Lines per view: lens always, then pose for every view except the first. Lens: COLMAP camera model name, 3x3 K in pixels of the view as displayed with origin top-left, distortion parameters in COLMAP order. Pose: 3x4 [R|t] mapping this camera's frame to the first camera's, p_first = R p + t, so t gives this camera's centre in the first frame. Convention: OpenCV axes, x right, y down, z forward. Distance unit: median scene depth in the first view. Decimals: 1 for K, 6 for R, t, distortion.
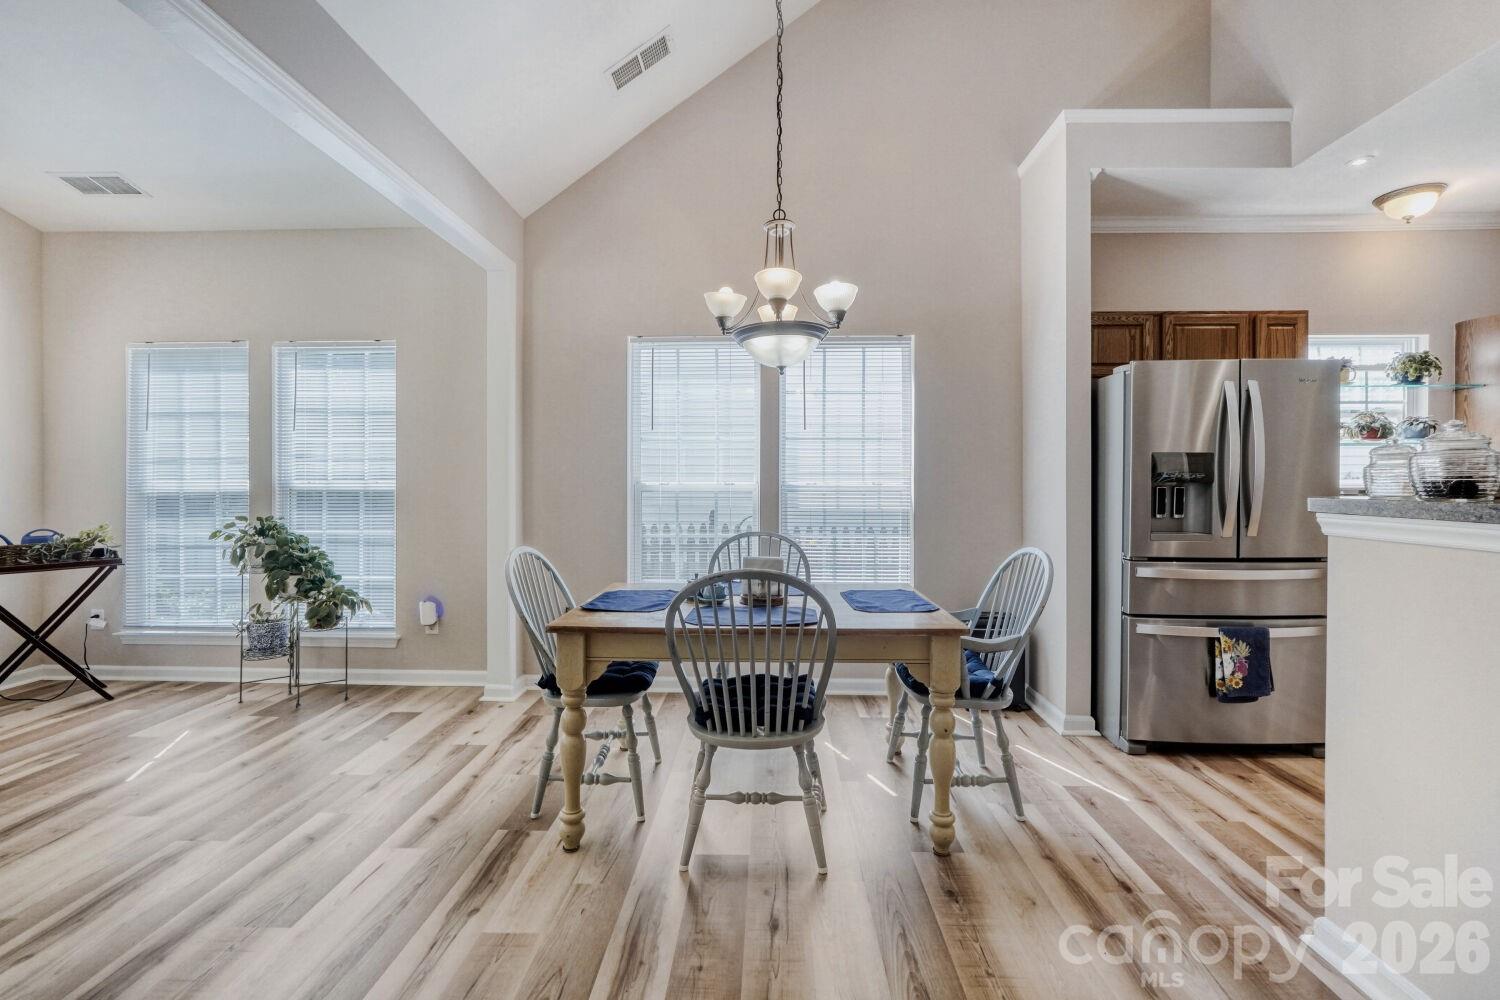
lens RADIAL K [[636.6, 0, 764.8], [0, 636.6, 491.0], [0, 0, 1]] dist [-0.013605, 0.004832]
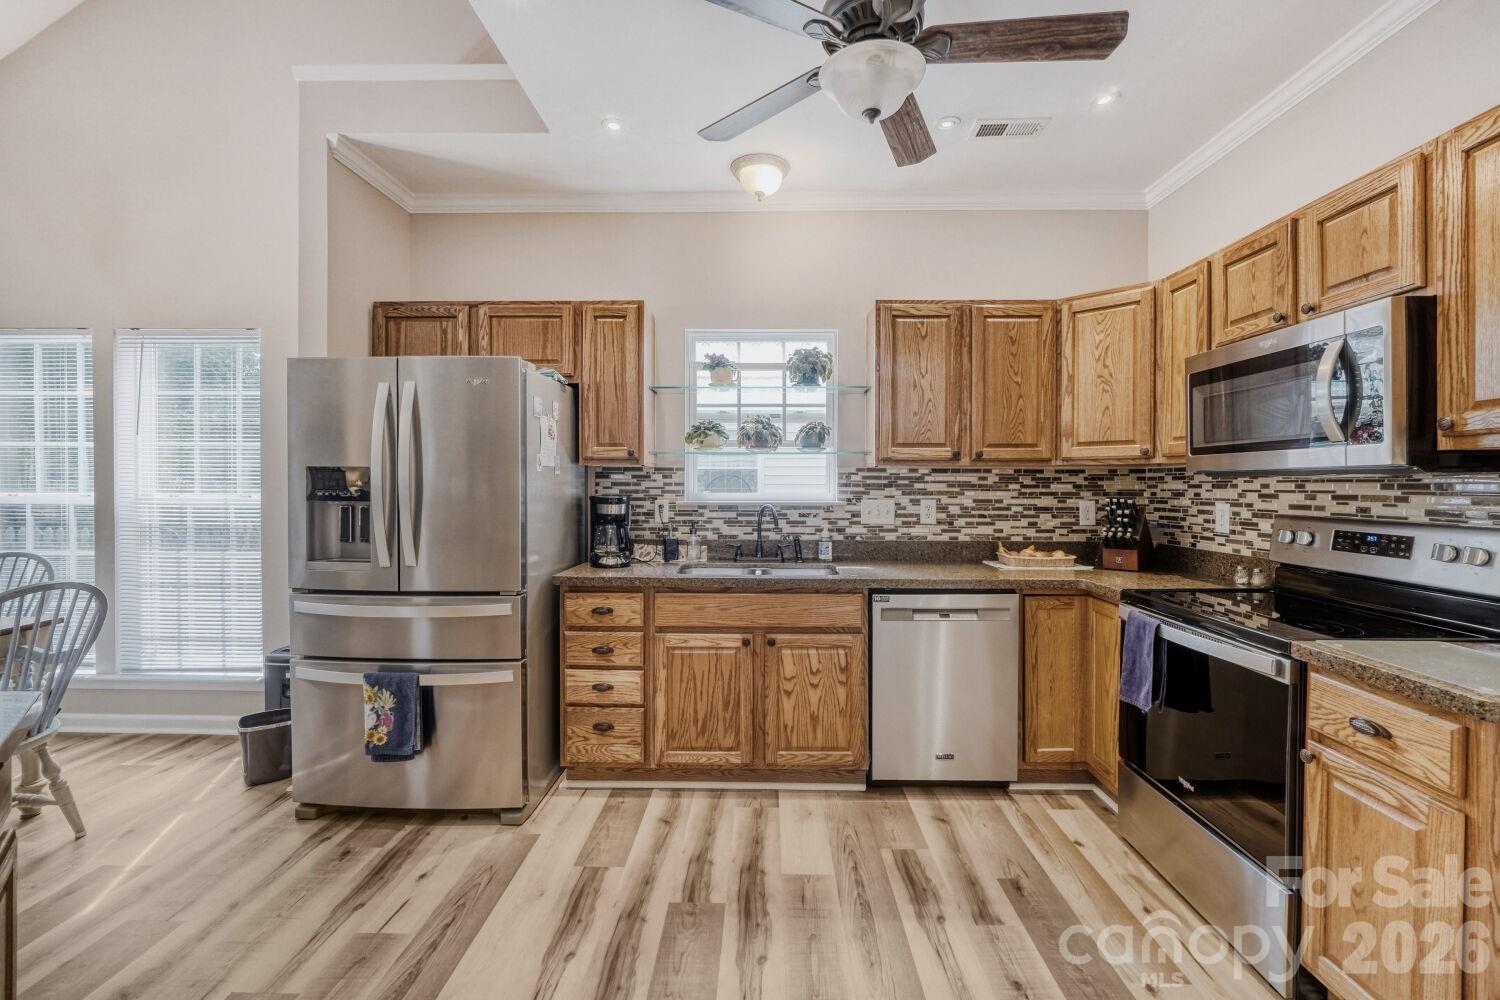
lens RADIAL K [[636.6, 0, 752.8], [0, 636.6, 491.5], [0, 0, 1]] dist [-0.013605, 0.004832]
pose [[0.999959, 0.009053, -0.000281, 1.065458], [-0.009049, 0.999868, 0.013489, -0.038743], [0.000403, -0.013485, 0.999909, 0.130336]]
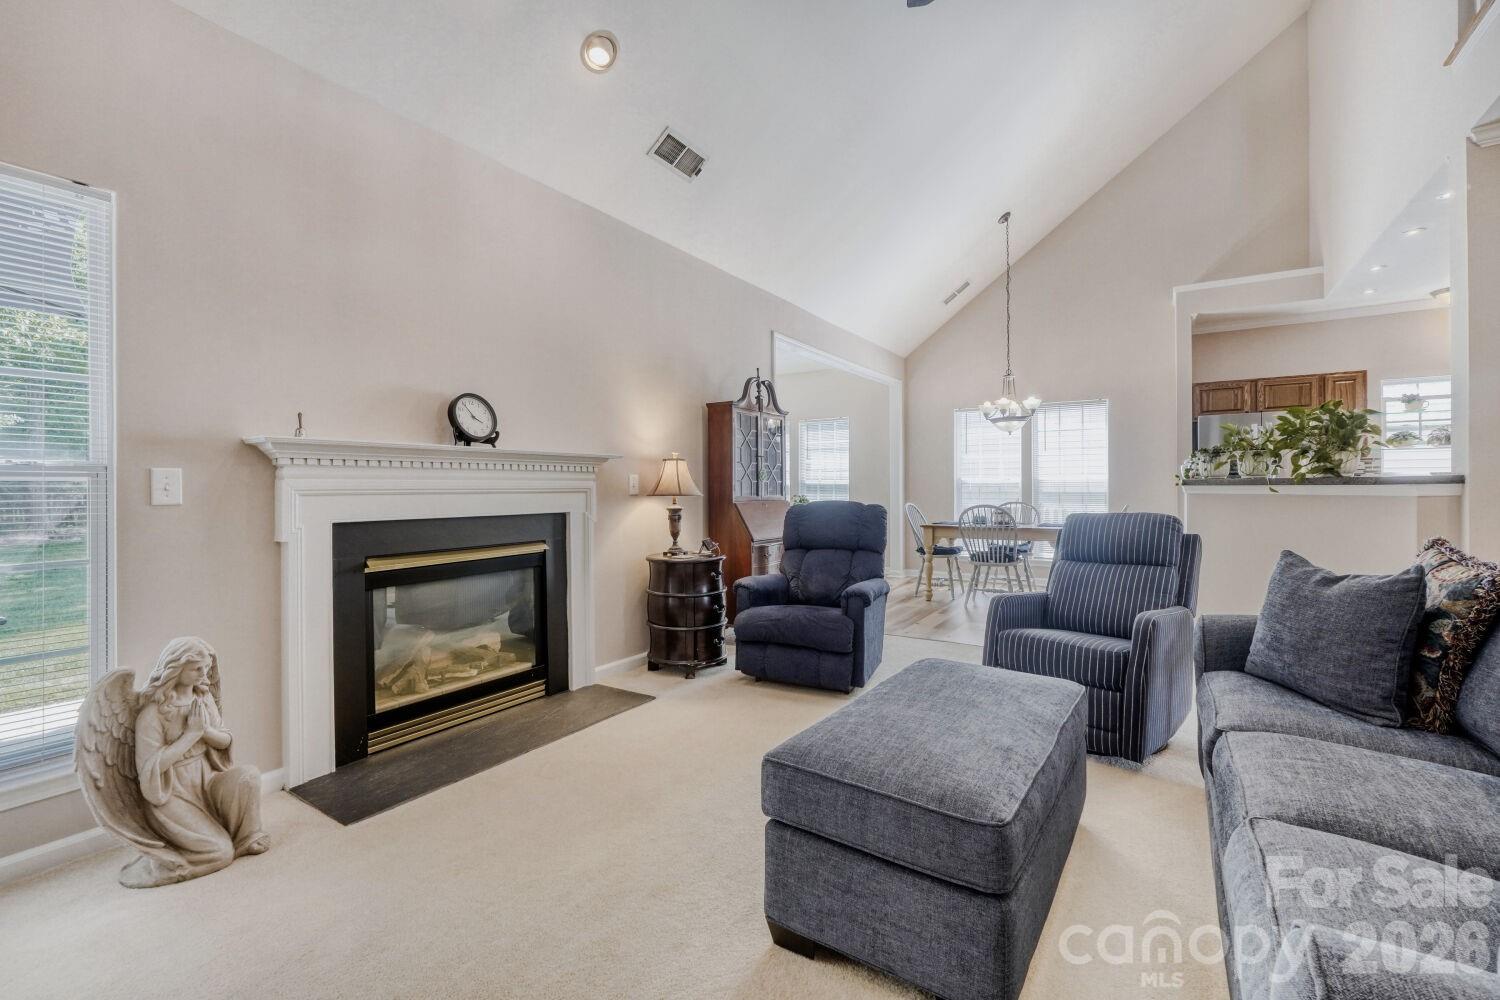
lens RADIAL K [[636.6, 0, 757.3], [0, 636.6, 488.5], [0, 0, 1]] dist [-0.013605, 0.004832]
pose [[0.854541, -0.004141, -0.519367, 0.371219], [0.001182, 0.999981, -0.006028, 0.034139], [0.519382, 0.004537, 0.854530, -1.305212]]
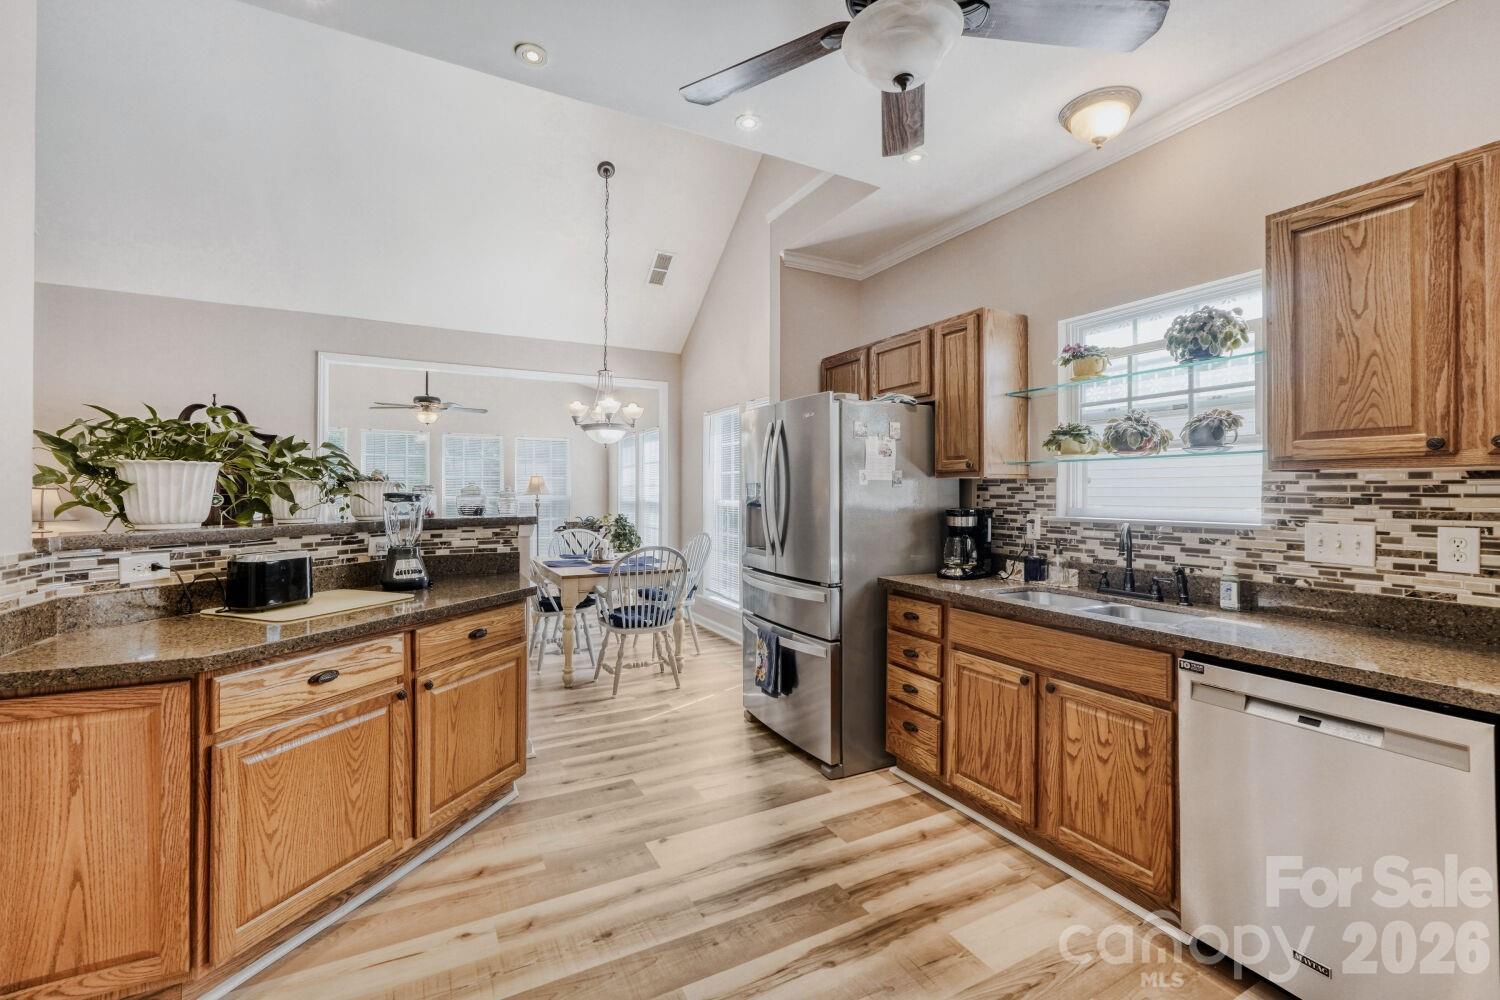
lens RADIAL K [[636.6, 0, 739.4], [0, 636.6, 490.8], [0, 0, 1]] dist [-0.013605, 0.004832]
pose [[0.472259, 0.005808, -0.881441, 1.529602], [-0.006554, 0.999974, 0.003078, -0.044383], [0.881435, 0.004323, 0.472285, 0.333889]]
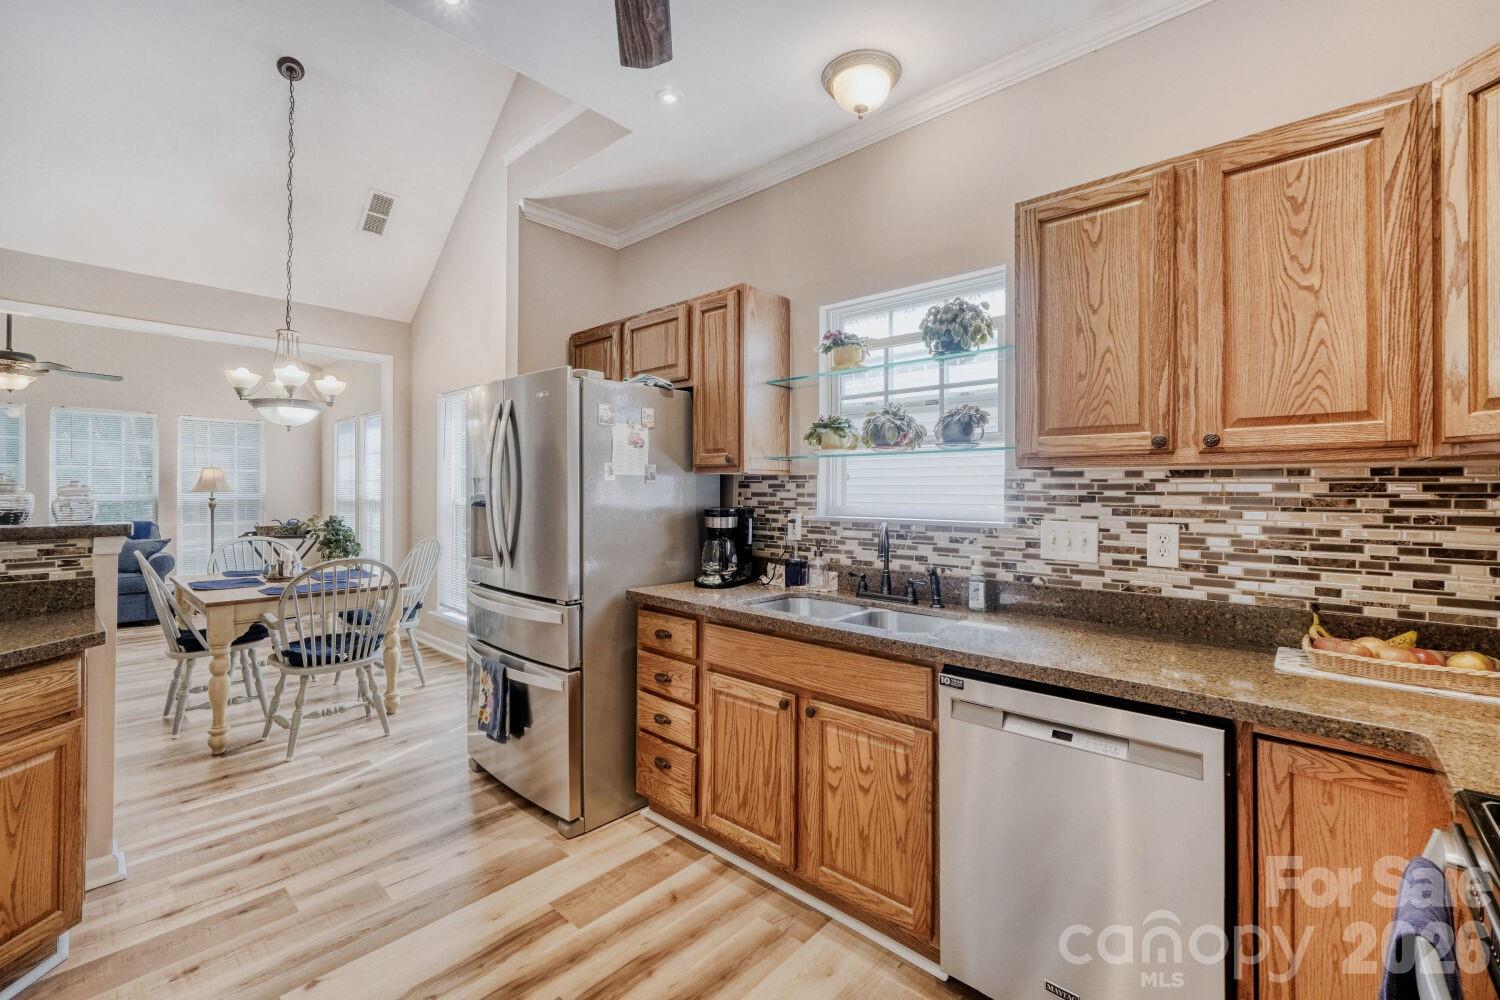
lens RADIAL K [[636.6, 0, 749.0], [0, 636.6, 491.3], [0, 0, 1]] dist [-0.013605, 0.004832]
pose [[0.750903, 0.010717, -0.660326, 1.440178], [-0.009845, 0.999939, 0.005034, -0.043877], [0.660339, 0.002721, 0.750963, 0.458998]]
